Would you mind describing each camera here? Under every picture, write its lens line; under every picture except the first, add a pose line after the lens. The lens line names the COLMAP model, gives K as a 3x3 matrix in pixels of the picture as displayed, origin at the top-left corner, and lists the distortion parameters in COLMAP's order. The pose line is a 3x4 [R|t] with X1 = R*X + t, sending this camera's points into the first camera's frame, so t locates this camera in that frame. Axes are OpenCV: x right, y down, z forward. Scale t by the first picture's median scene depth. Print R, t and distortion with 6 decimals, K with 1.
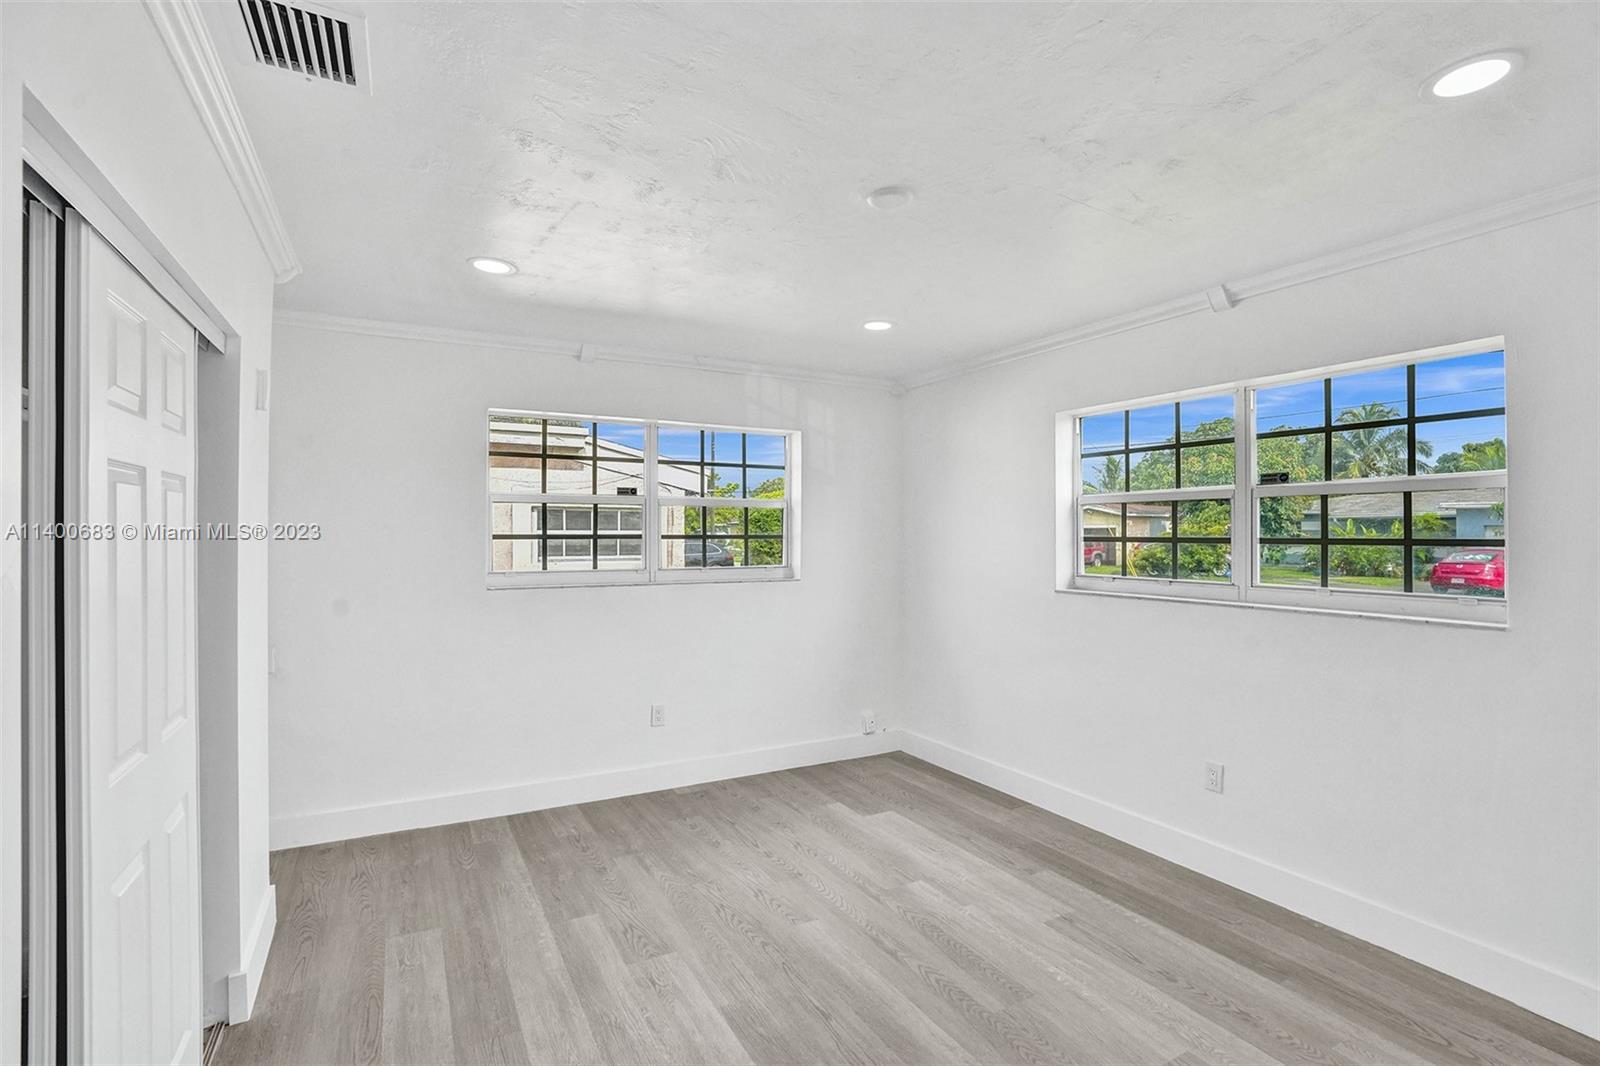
lens RADIAL K [[749.6, 0, 799.9], [0, 749.6, 516.2], [0, 0, 1]] dist [-0.068692, 0.026081]
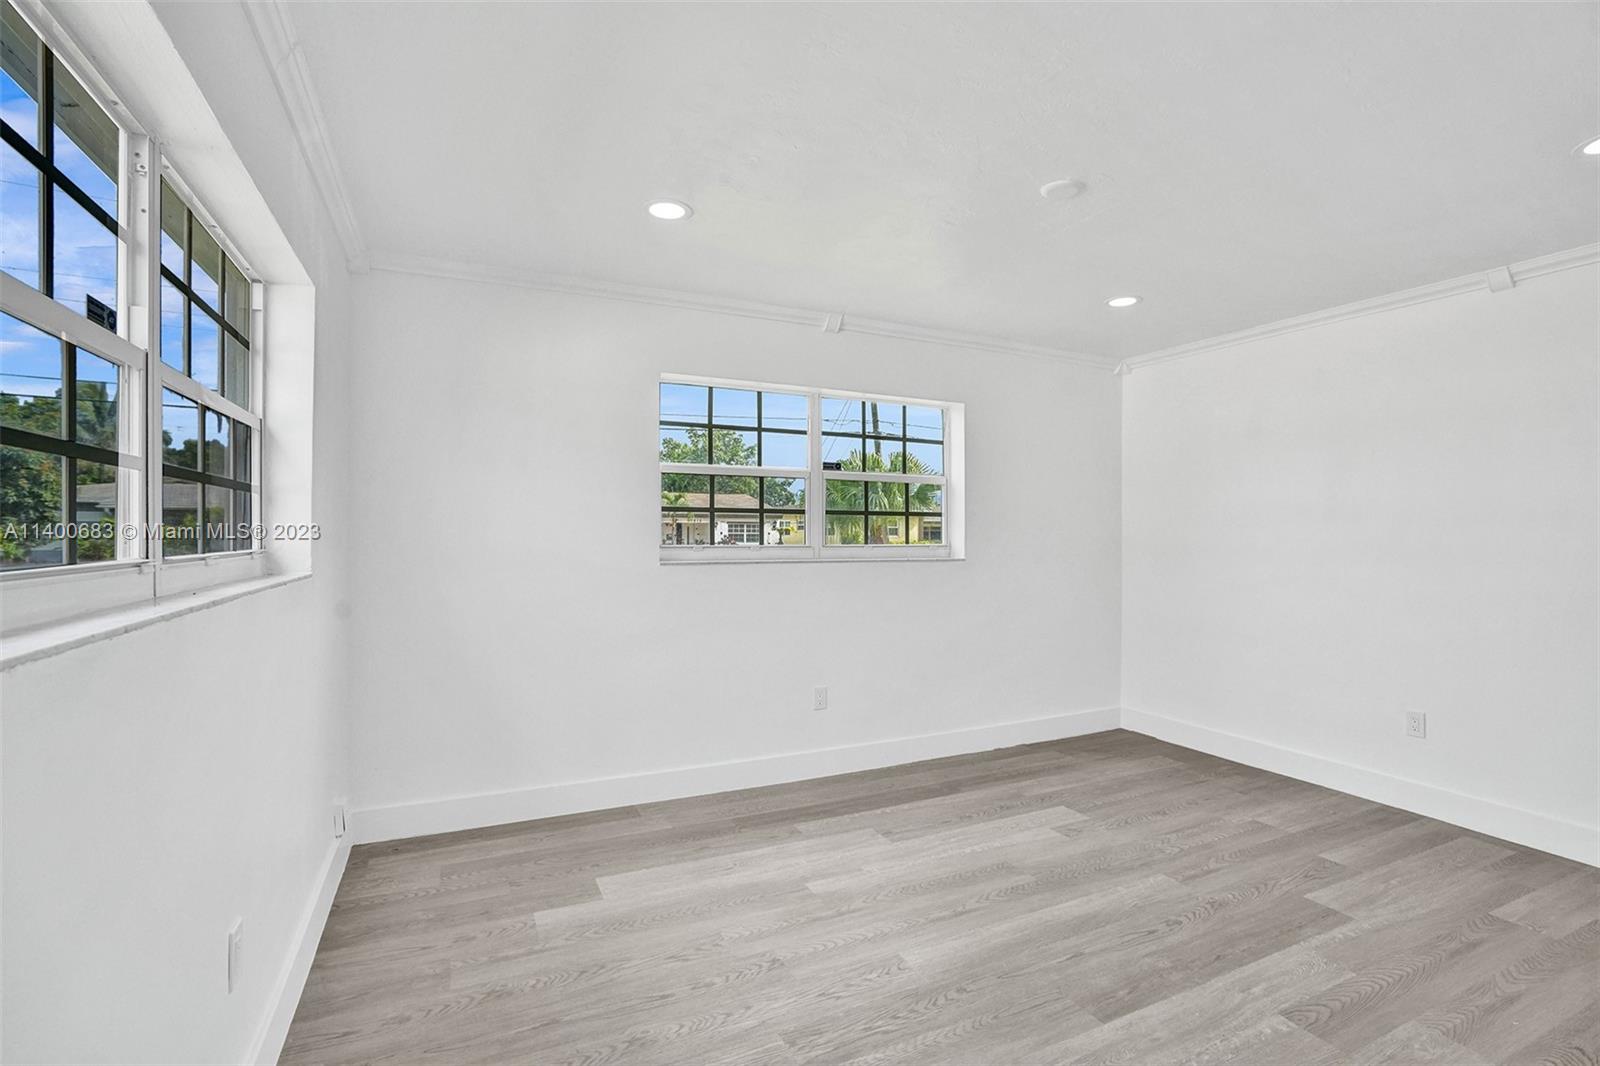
lens RADIAL K [[748.4, 0, 800.5], [0, 748.4, 536.4], [0, 0, 1]] dist [-0.076134, 0.030503]
pose [[0.055256, -0.007228, 0.998446, -0.665291], [-0.026135, 0.999621, 0.008683, 0.060912], [-0.998130, -0.026575, 0.055046, 0.890988]]
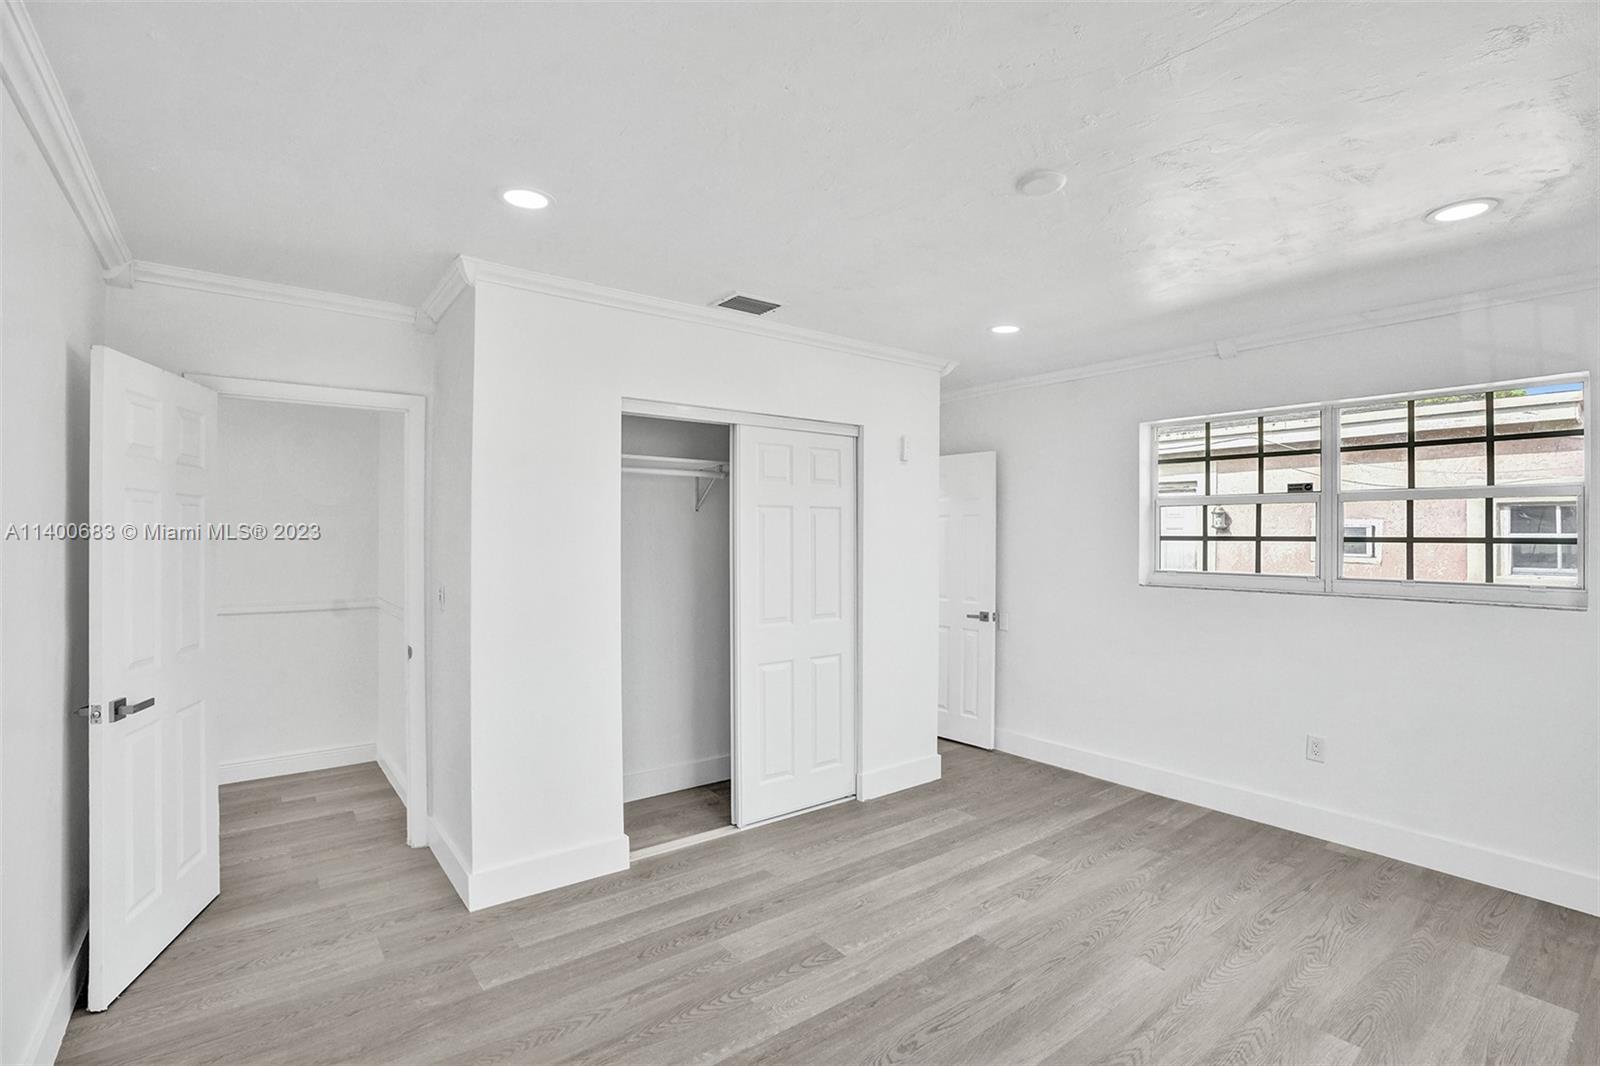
lens RADIAL K [[749.6, 0, 799.9], [0, 749.6, 516.2], [0, 0, 1]] dist [-0.068692, 0.026081]
pose [[0.152460, -0.019308, -0.988121, 0.689513], [0.015262, 0.999736, -0.017180, 0.007259], [0.988192, -0.012462, 0.152714, 0.364576]]
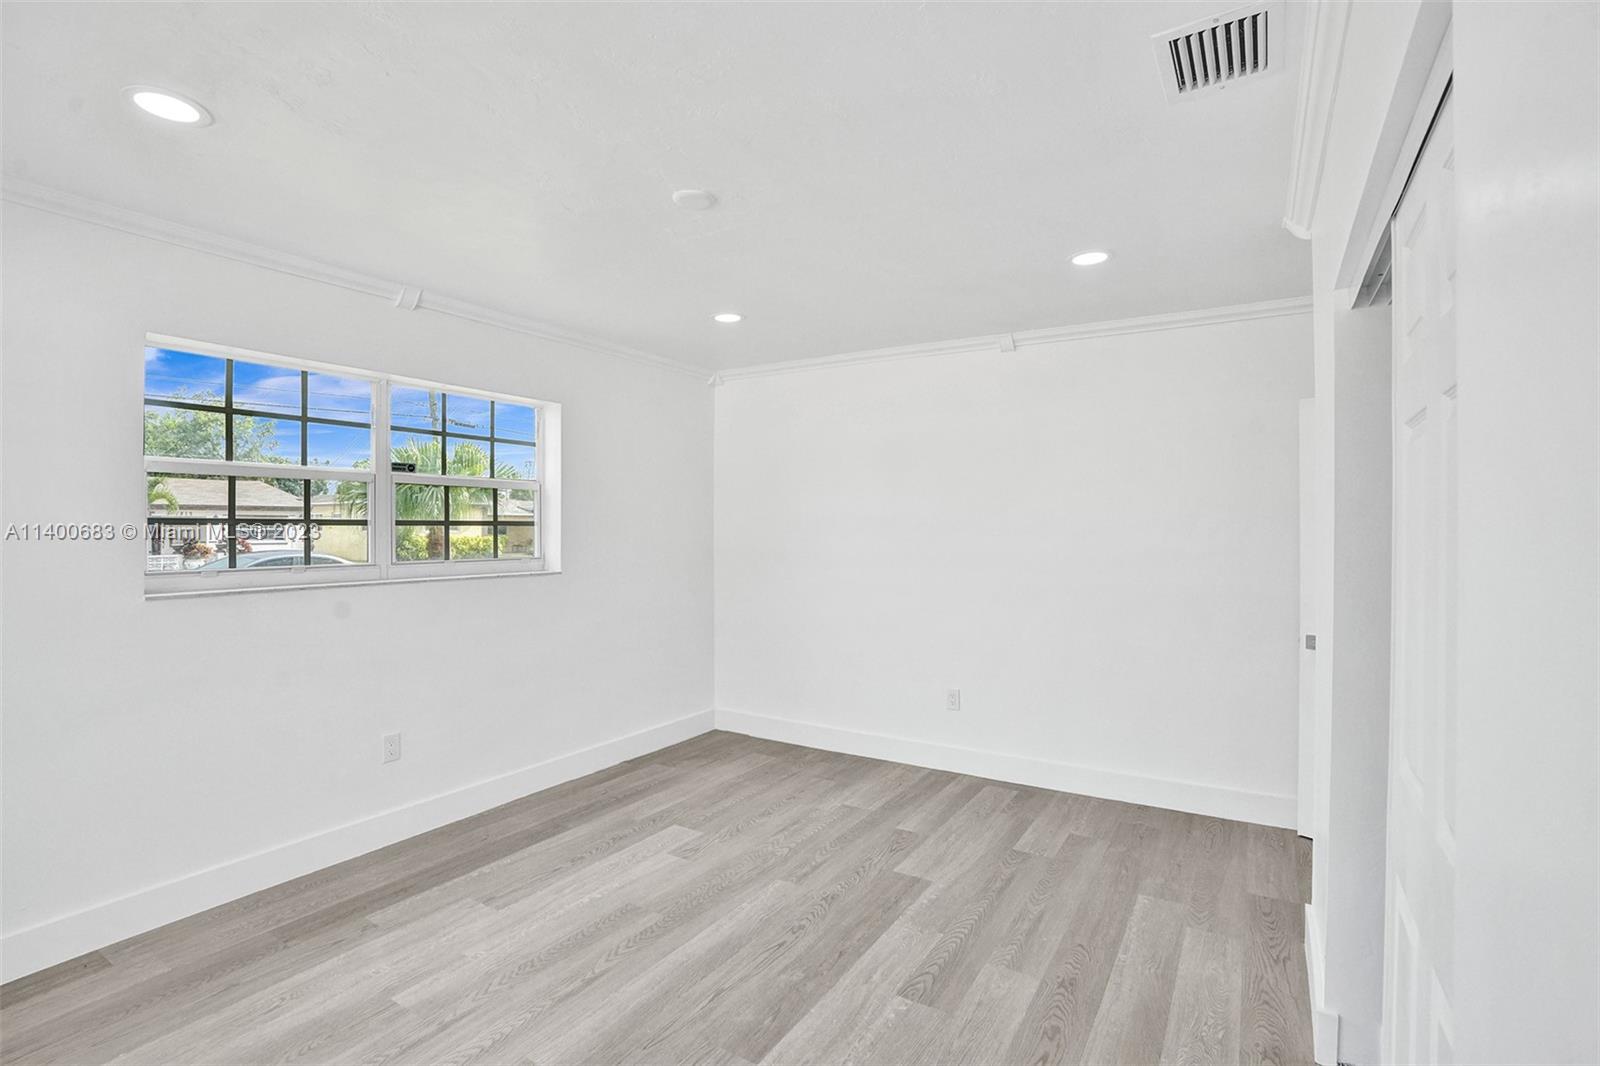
lens RADIAL K [[749.9, 0, 811.1], [0, 749.9, 524.6], [0, 0, 1]] dist [-0.070123, 0.026558]
pose [[-0.500211, -0.001434, 0.865903, -0.591202], [-0.021827, 0.999702, -0.010954, 0.032166], [-0.865629, -0.024379, -0.500093, 0.928604]]
